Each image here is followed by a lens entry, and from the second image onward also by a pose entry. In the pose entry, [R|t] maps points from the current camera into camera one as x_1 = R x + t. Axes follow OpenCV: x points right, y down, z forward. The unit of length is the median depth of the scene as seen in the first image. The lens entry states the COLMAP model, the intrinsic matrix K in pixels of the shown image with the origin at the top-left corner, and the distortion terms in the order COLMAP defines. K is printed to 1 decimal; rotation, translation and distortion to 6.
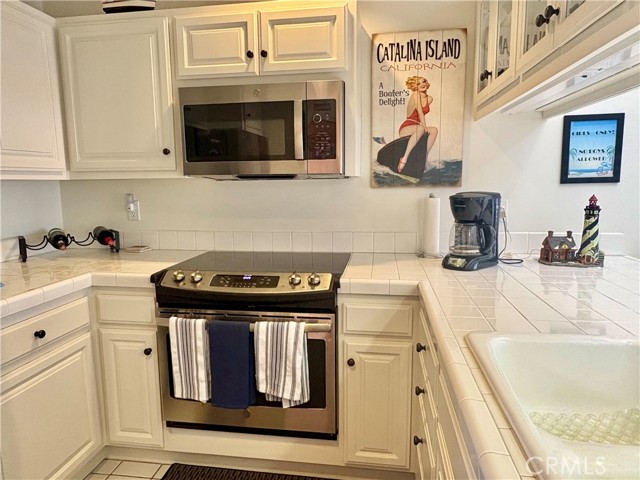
lens RADIAL K [[427.8, 0, 319.9], [0, 427.8, 240.1], [0, 0, 1]] dist [-0.001531, -0.000412]
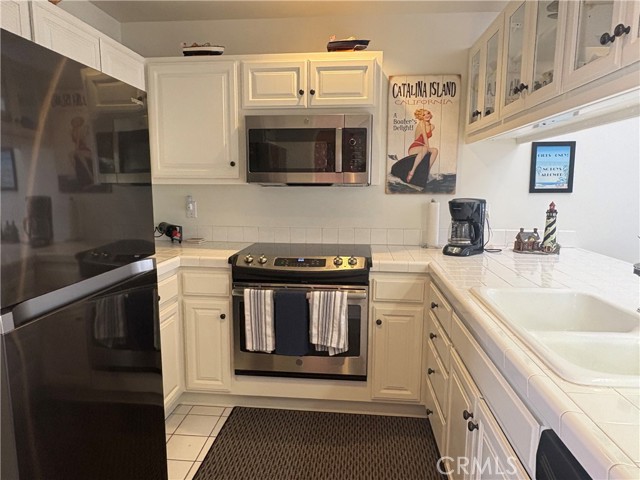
lens RADIAL K [[427.8, 0, 318.9], [0, 427.8, 240.8], [0, 0, 1]] dist [-0.001531, -0.000412]
pose [[0.998602, 0.008377, 0.052195, -0.170057], [-0.008060, 0.999948, -0.006290, 0.032542], [-0.052245, 0.005861, 0.998617, -0.314112]]
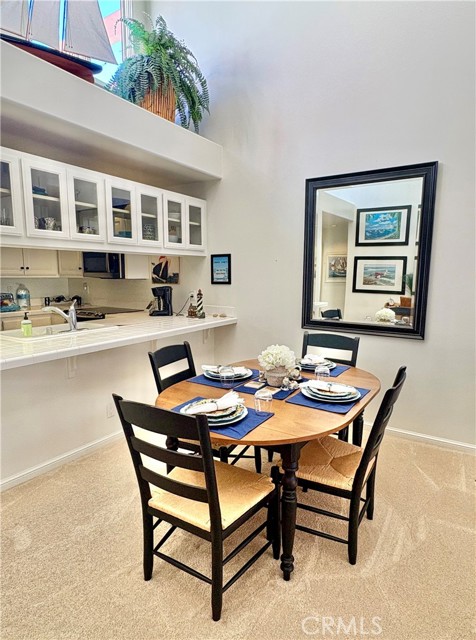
lens RADIAL K [[376.0, 0, 239.2], [0, 376.0, 323.6], [0, 0, 1]] dist [0.005240, 0.001775]
pose [[0.904046, 0.073215, -0.421118, 1.696325], [-0.077013, 0.996998, 0.008007, 0.053920], [0.420440, 0.025193, 0.906970, -0.806577]]
